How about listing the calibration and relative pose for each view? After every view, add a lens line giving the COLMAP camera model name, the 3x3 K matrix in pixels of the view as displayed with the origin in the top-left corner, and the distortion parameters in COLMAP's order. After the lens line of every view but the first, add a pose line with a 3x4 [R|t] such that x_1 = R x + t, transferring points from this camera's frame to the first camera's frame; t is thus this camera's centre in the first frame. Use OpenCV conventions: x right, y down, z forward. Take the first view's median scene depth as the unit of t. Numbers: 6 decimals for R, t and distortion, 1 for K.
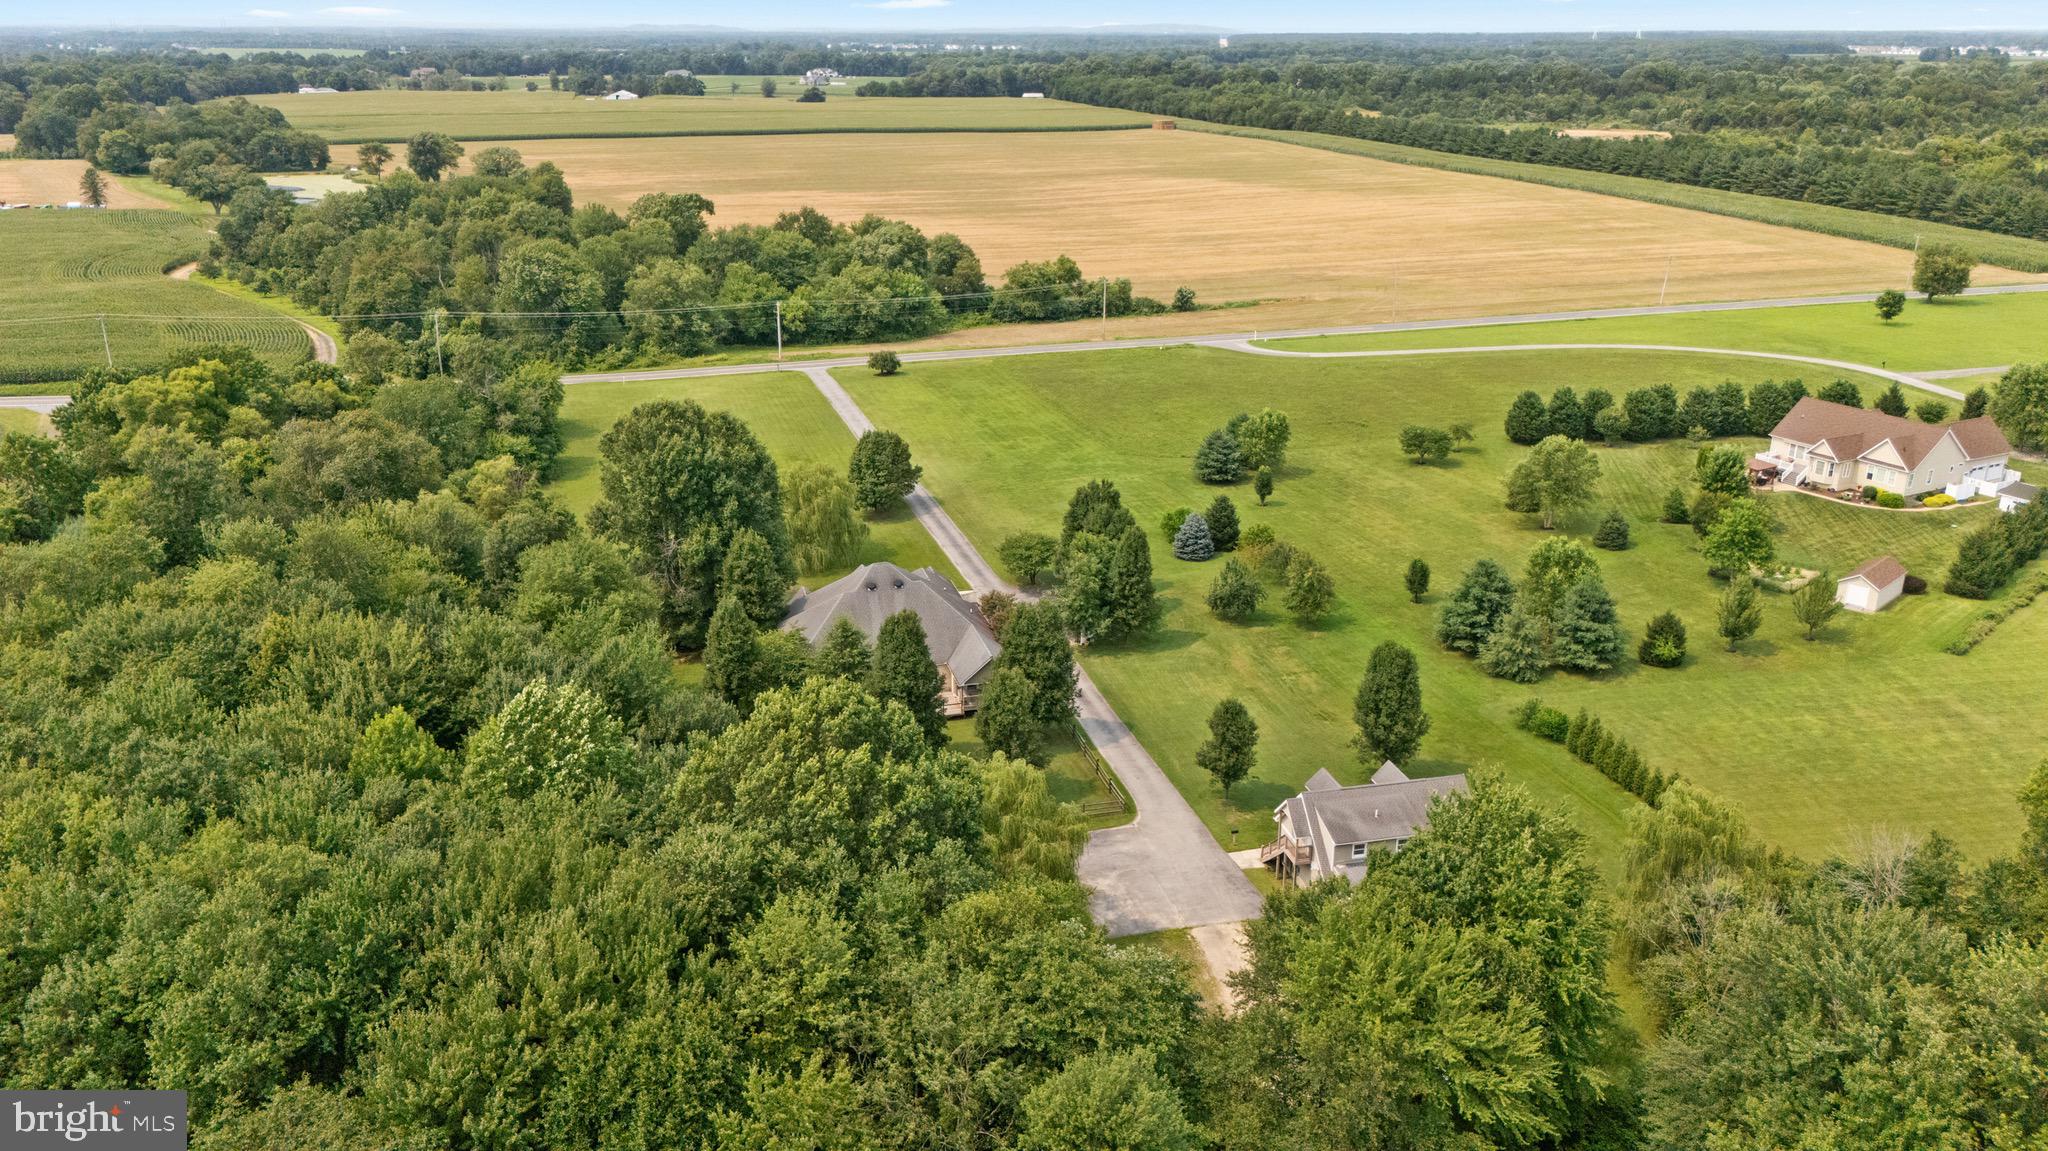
lens RADIAL K [[1517.3, 0, 1035.5], [0, 1517.3, 580.8], [0, 0, 1]] dist [0.070015, -0.068833]
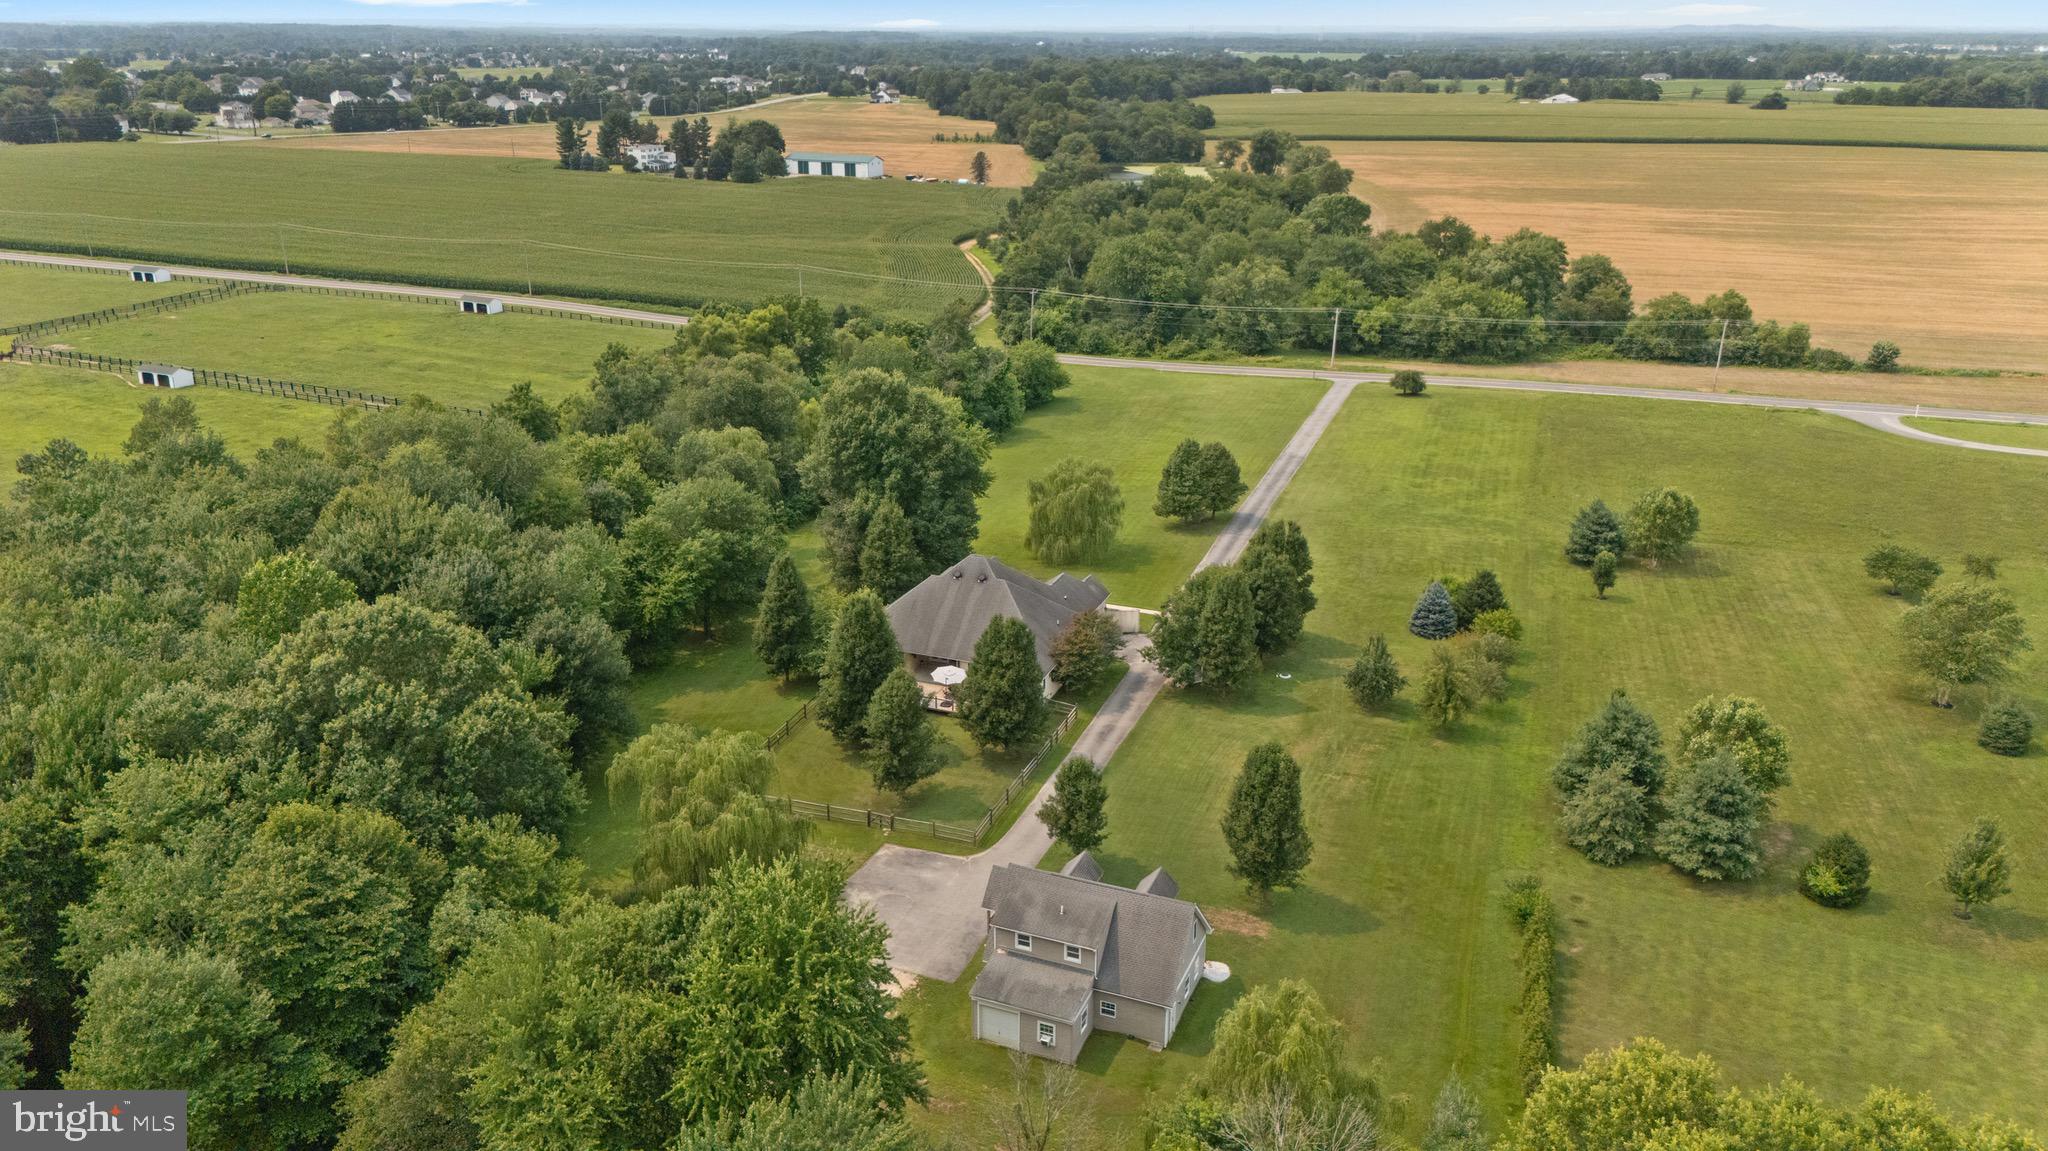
lens RADIAL K [[1517.3, 0, 1024.6], [0, 1517.3, 574.7], [0, 0, 1]] dist [0.070015, -0.068833]
pose [[0.809067, 0.198898, -0.553038, 0.329104], [-0.201843, 0.977794, 0.056374, -0.042241], [0.551970, 0.066017, 0.831247, 0.118677]]
